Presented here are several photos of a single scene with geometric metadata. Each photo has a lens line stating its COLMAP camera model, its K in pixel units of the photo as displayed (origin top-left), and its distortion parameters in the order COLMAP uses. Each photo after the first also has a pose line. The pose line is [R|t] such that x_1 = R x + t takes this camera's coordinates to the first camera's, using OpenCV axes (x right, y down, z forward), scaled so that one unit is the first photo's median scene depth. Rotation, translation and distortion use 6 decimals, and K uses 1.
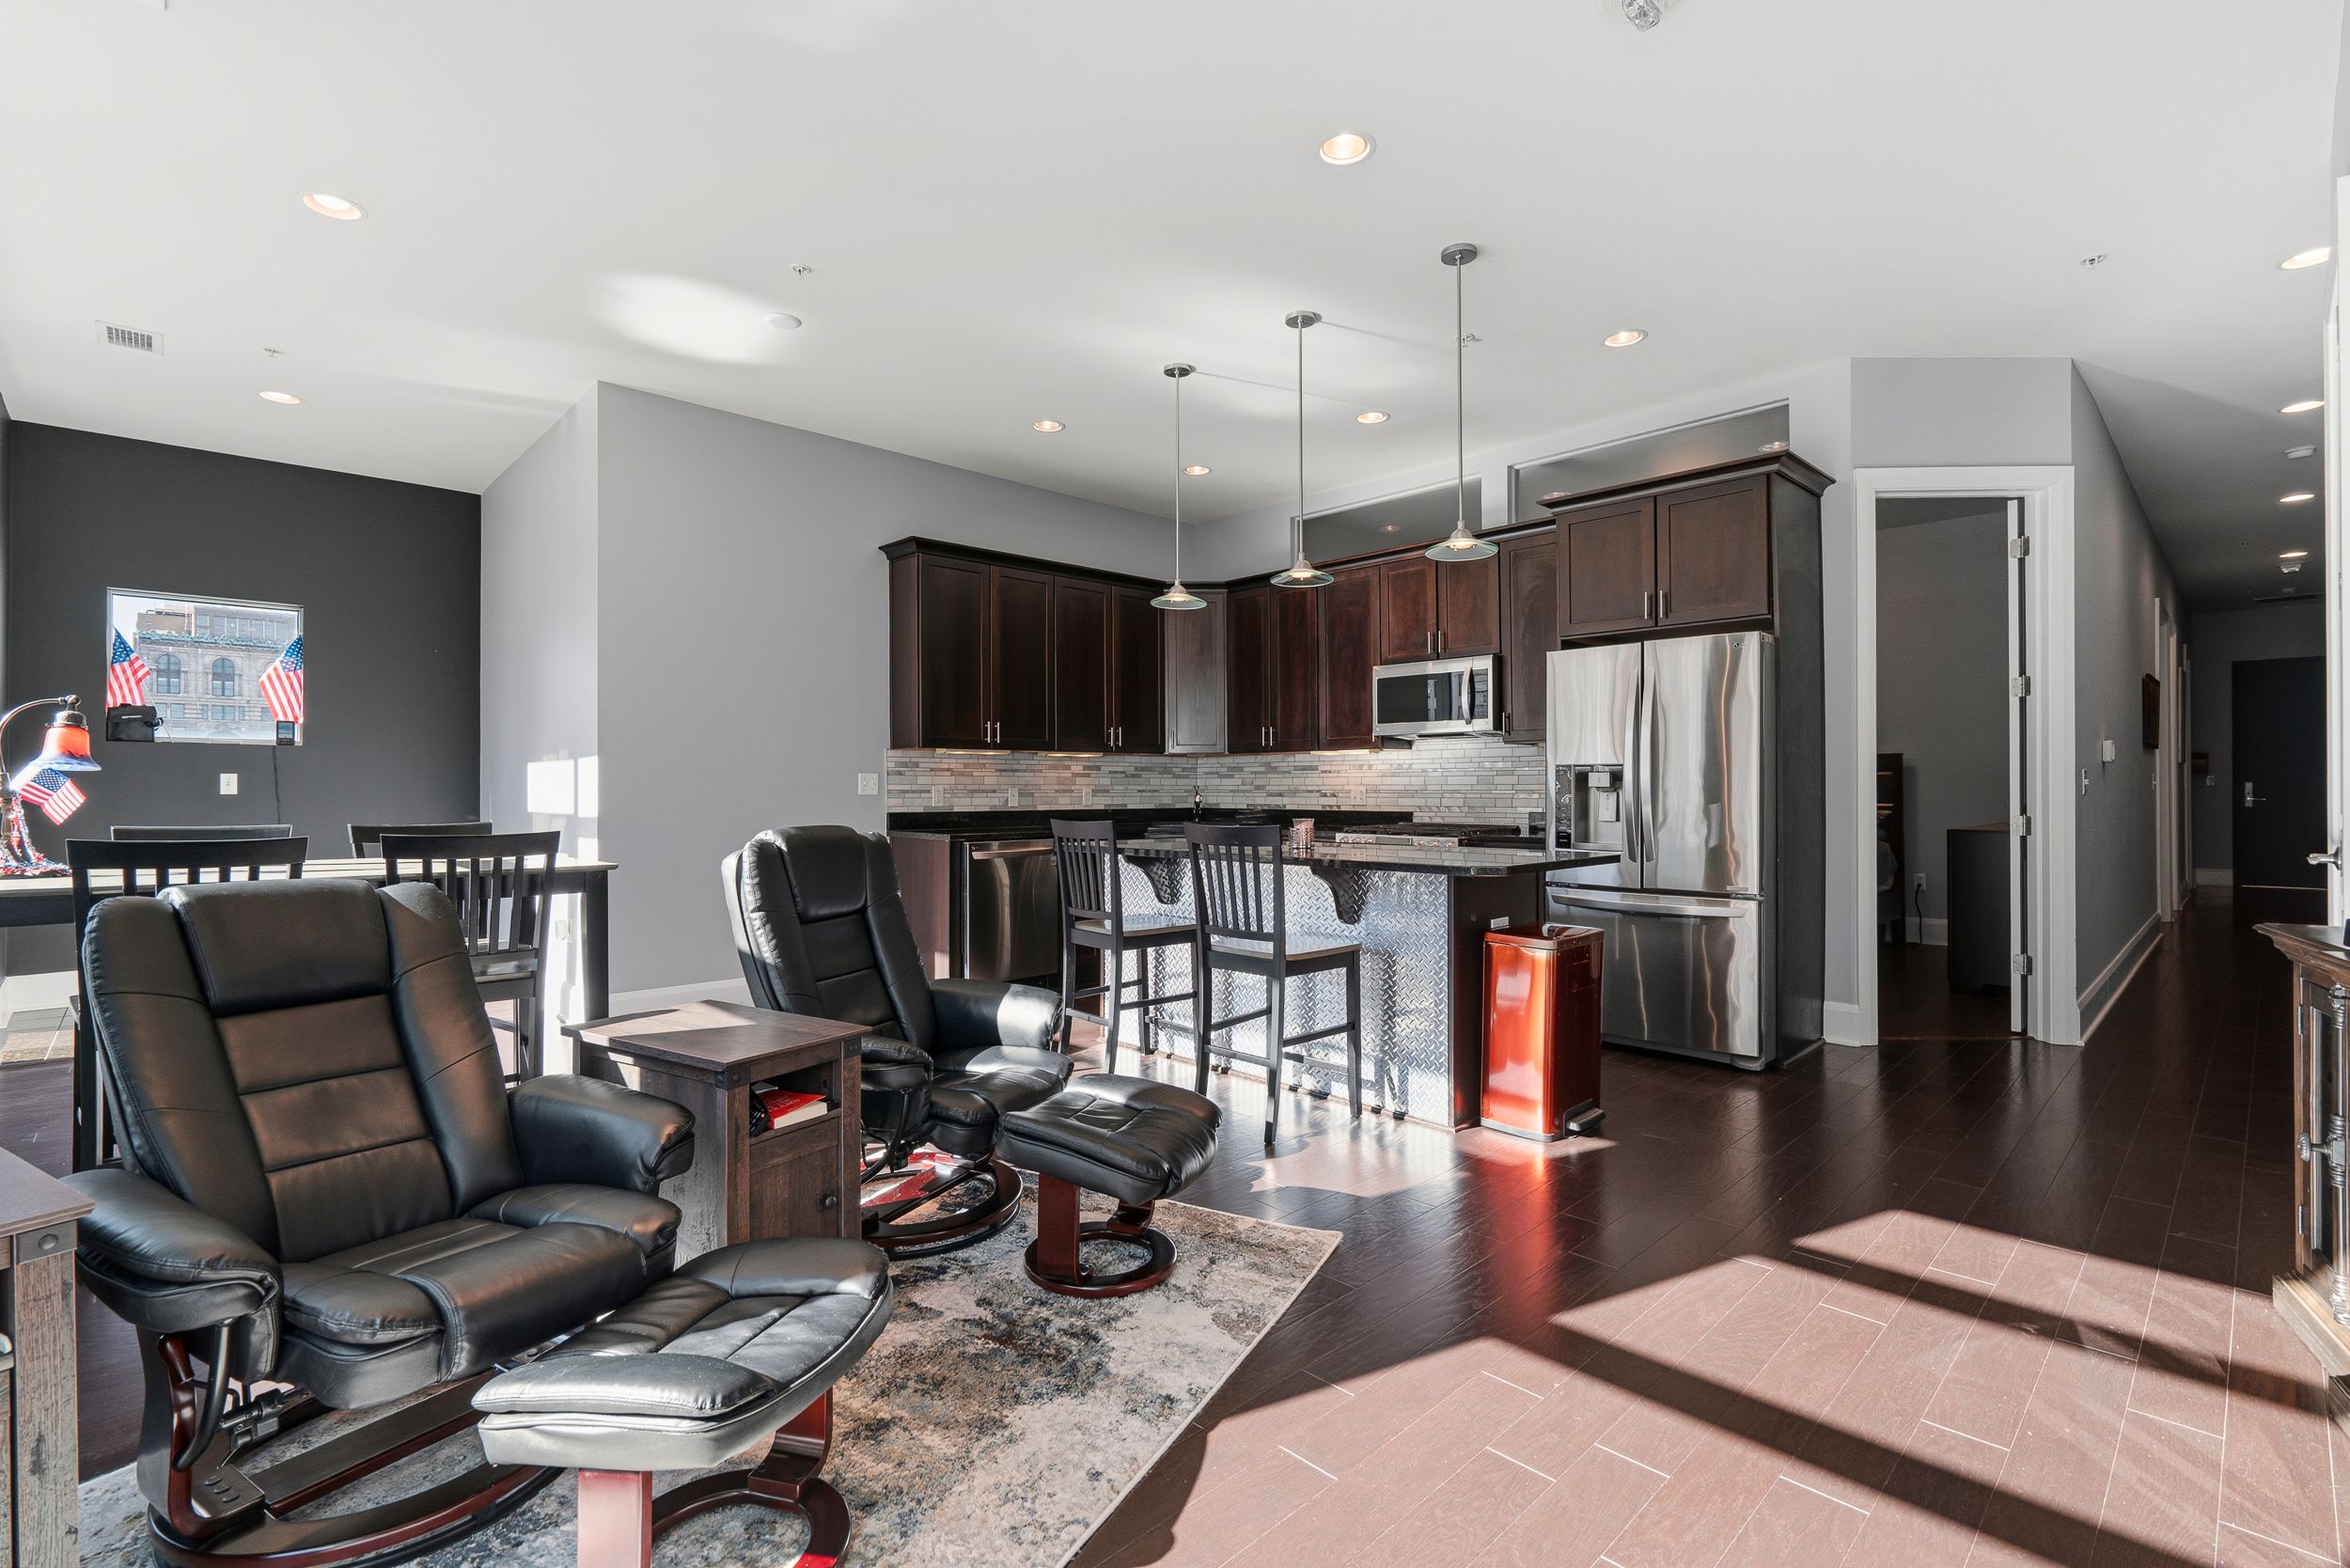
lens RADIAL K [[1062.1, 0, 1172.3], [0, 1062.1, 790.3], [0, 0, 1]] dist [-0.000983, -0.000023]
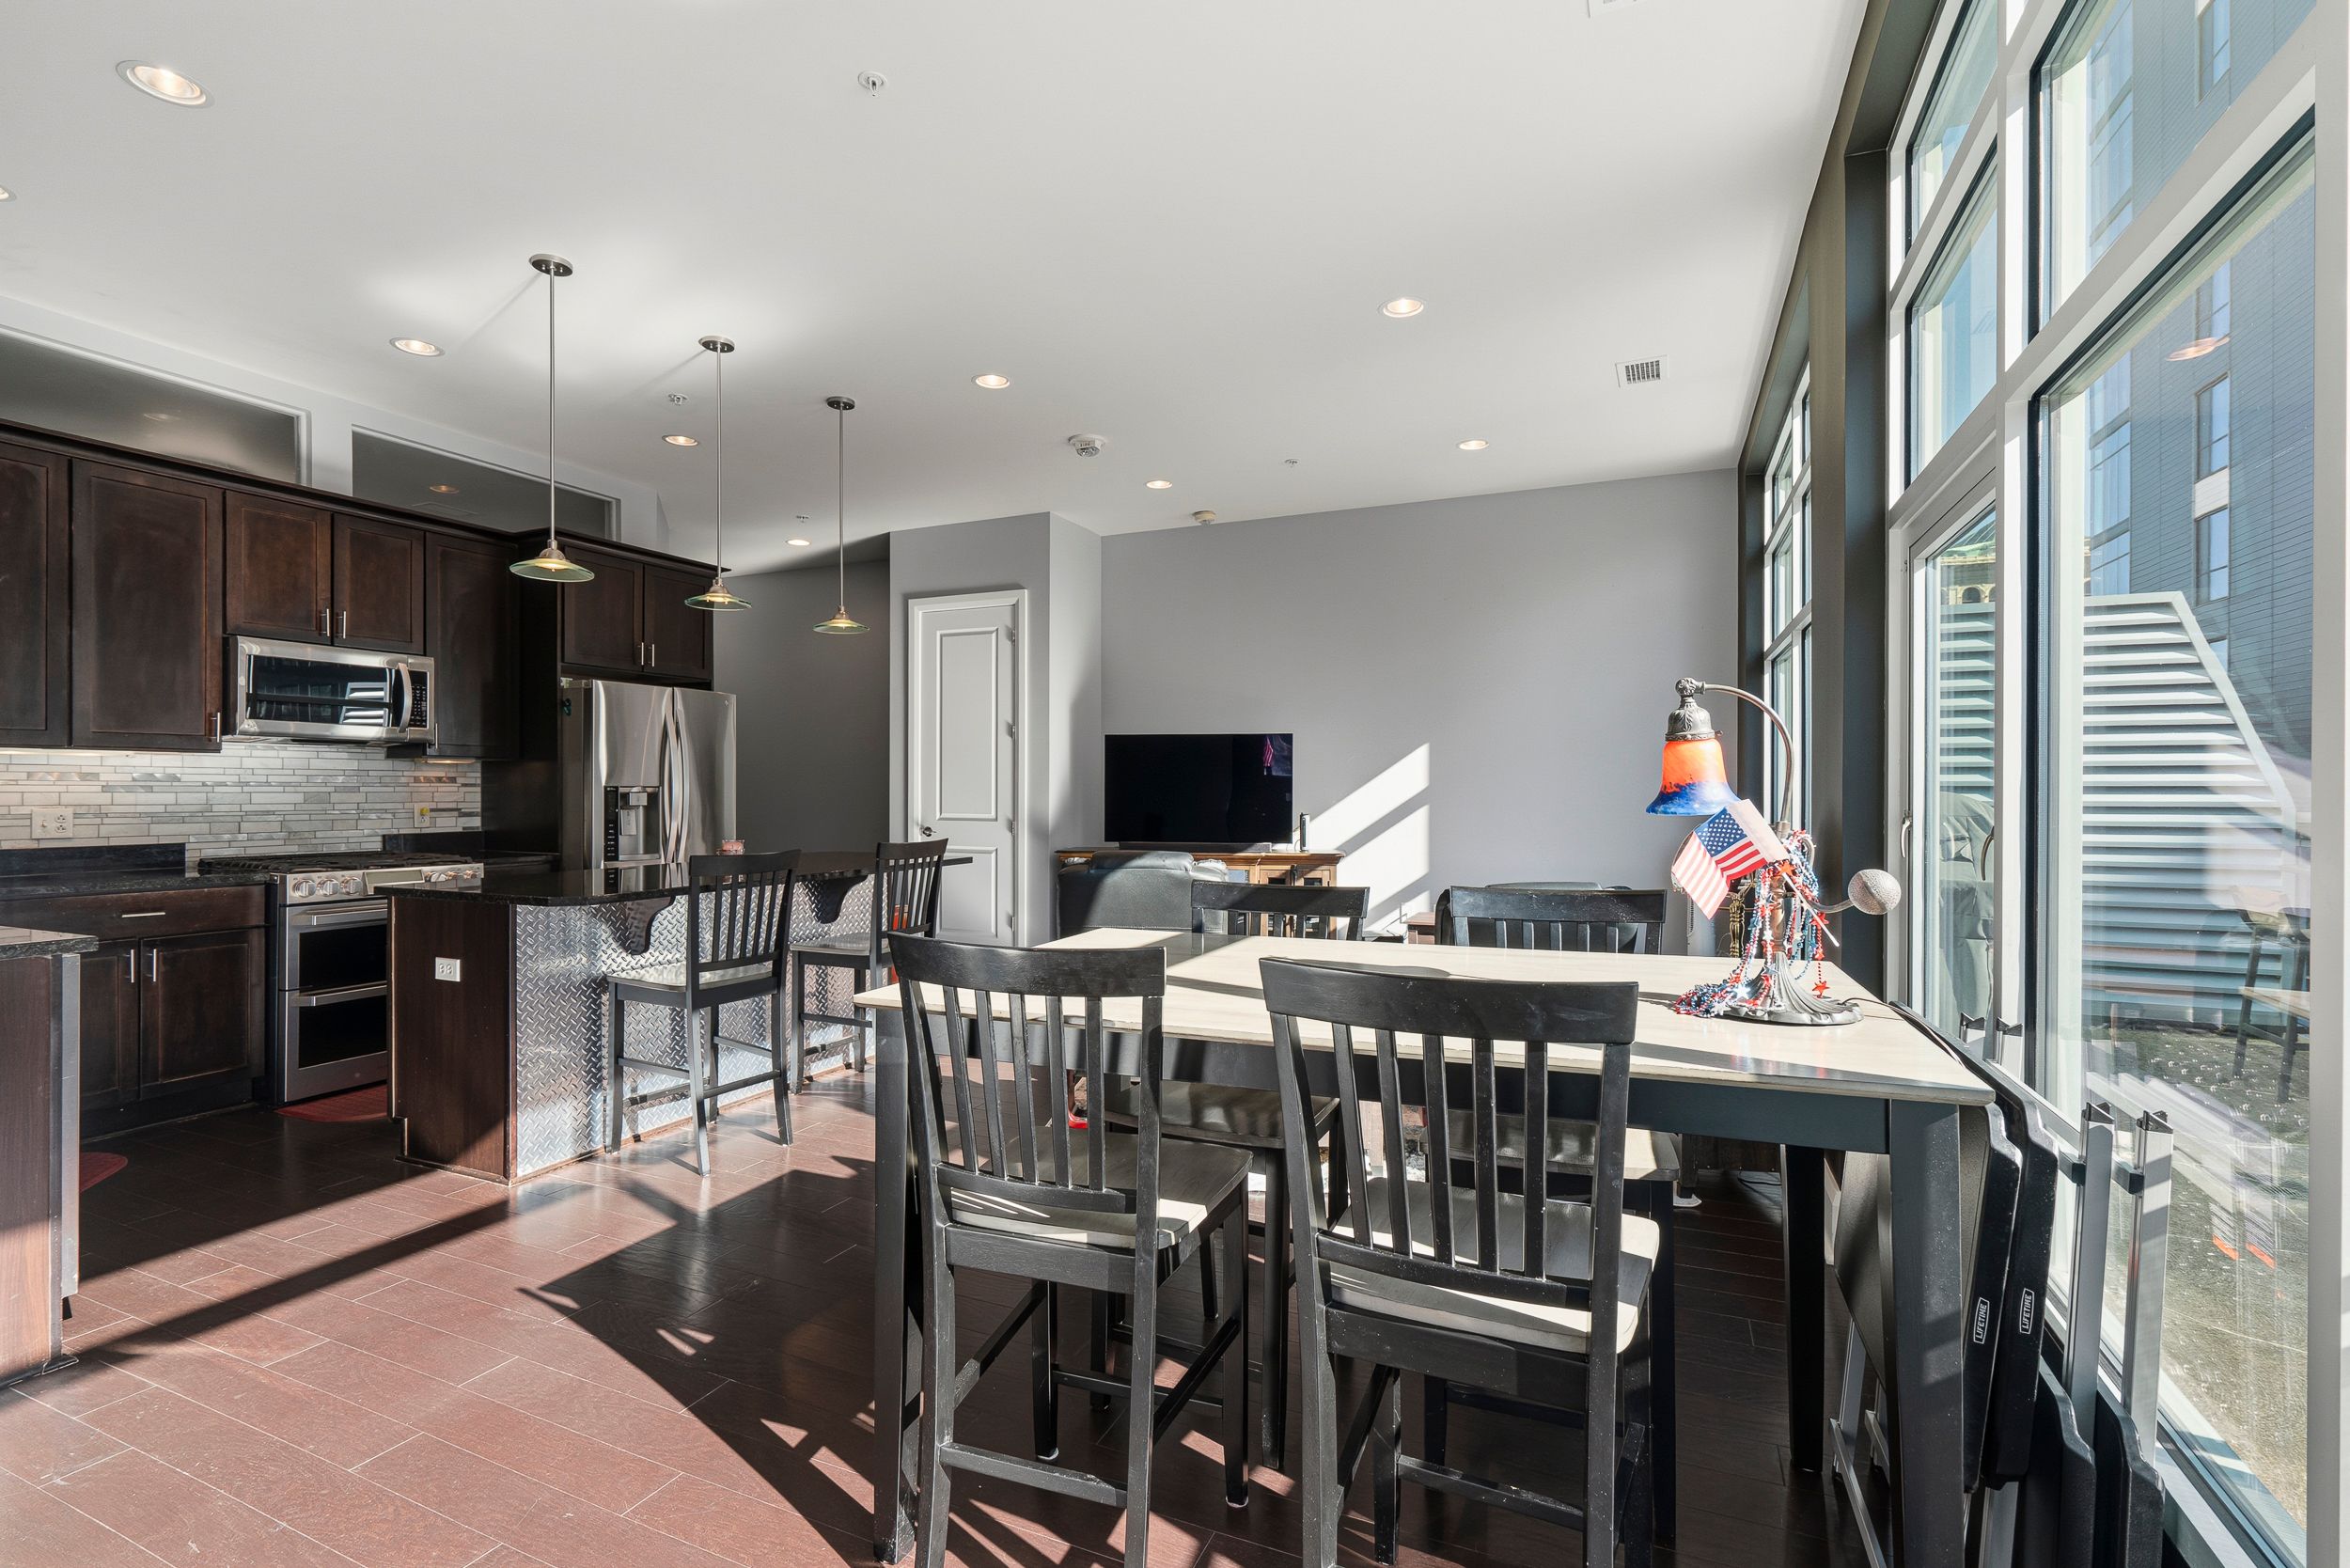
lens RADIAL K [[1062.1, 0, 1172.1], [0, 1062.1, 787.4], [0, 0, 1]] dist [-0.000983, -0.000023]
pose [[-0.371008, 0.001340, 0.928629, -0.704858], [-0.004251, 0.999986, -0.003141, -0.017981], [-0.928620, -0.005113, -0.370997, 0.699836]]
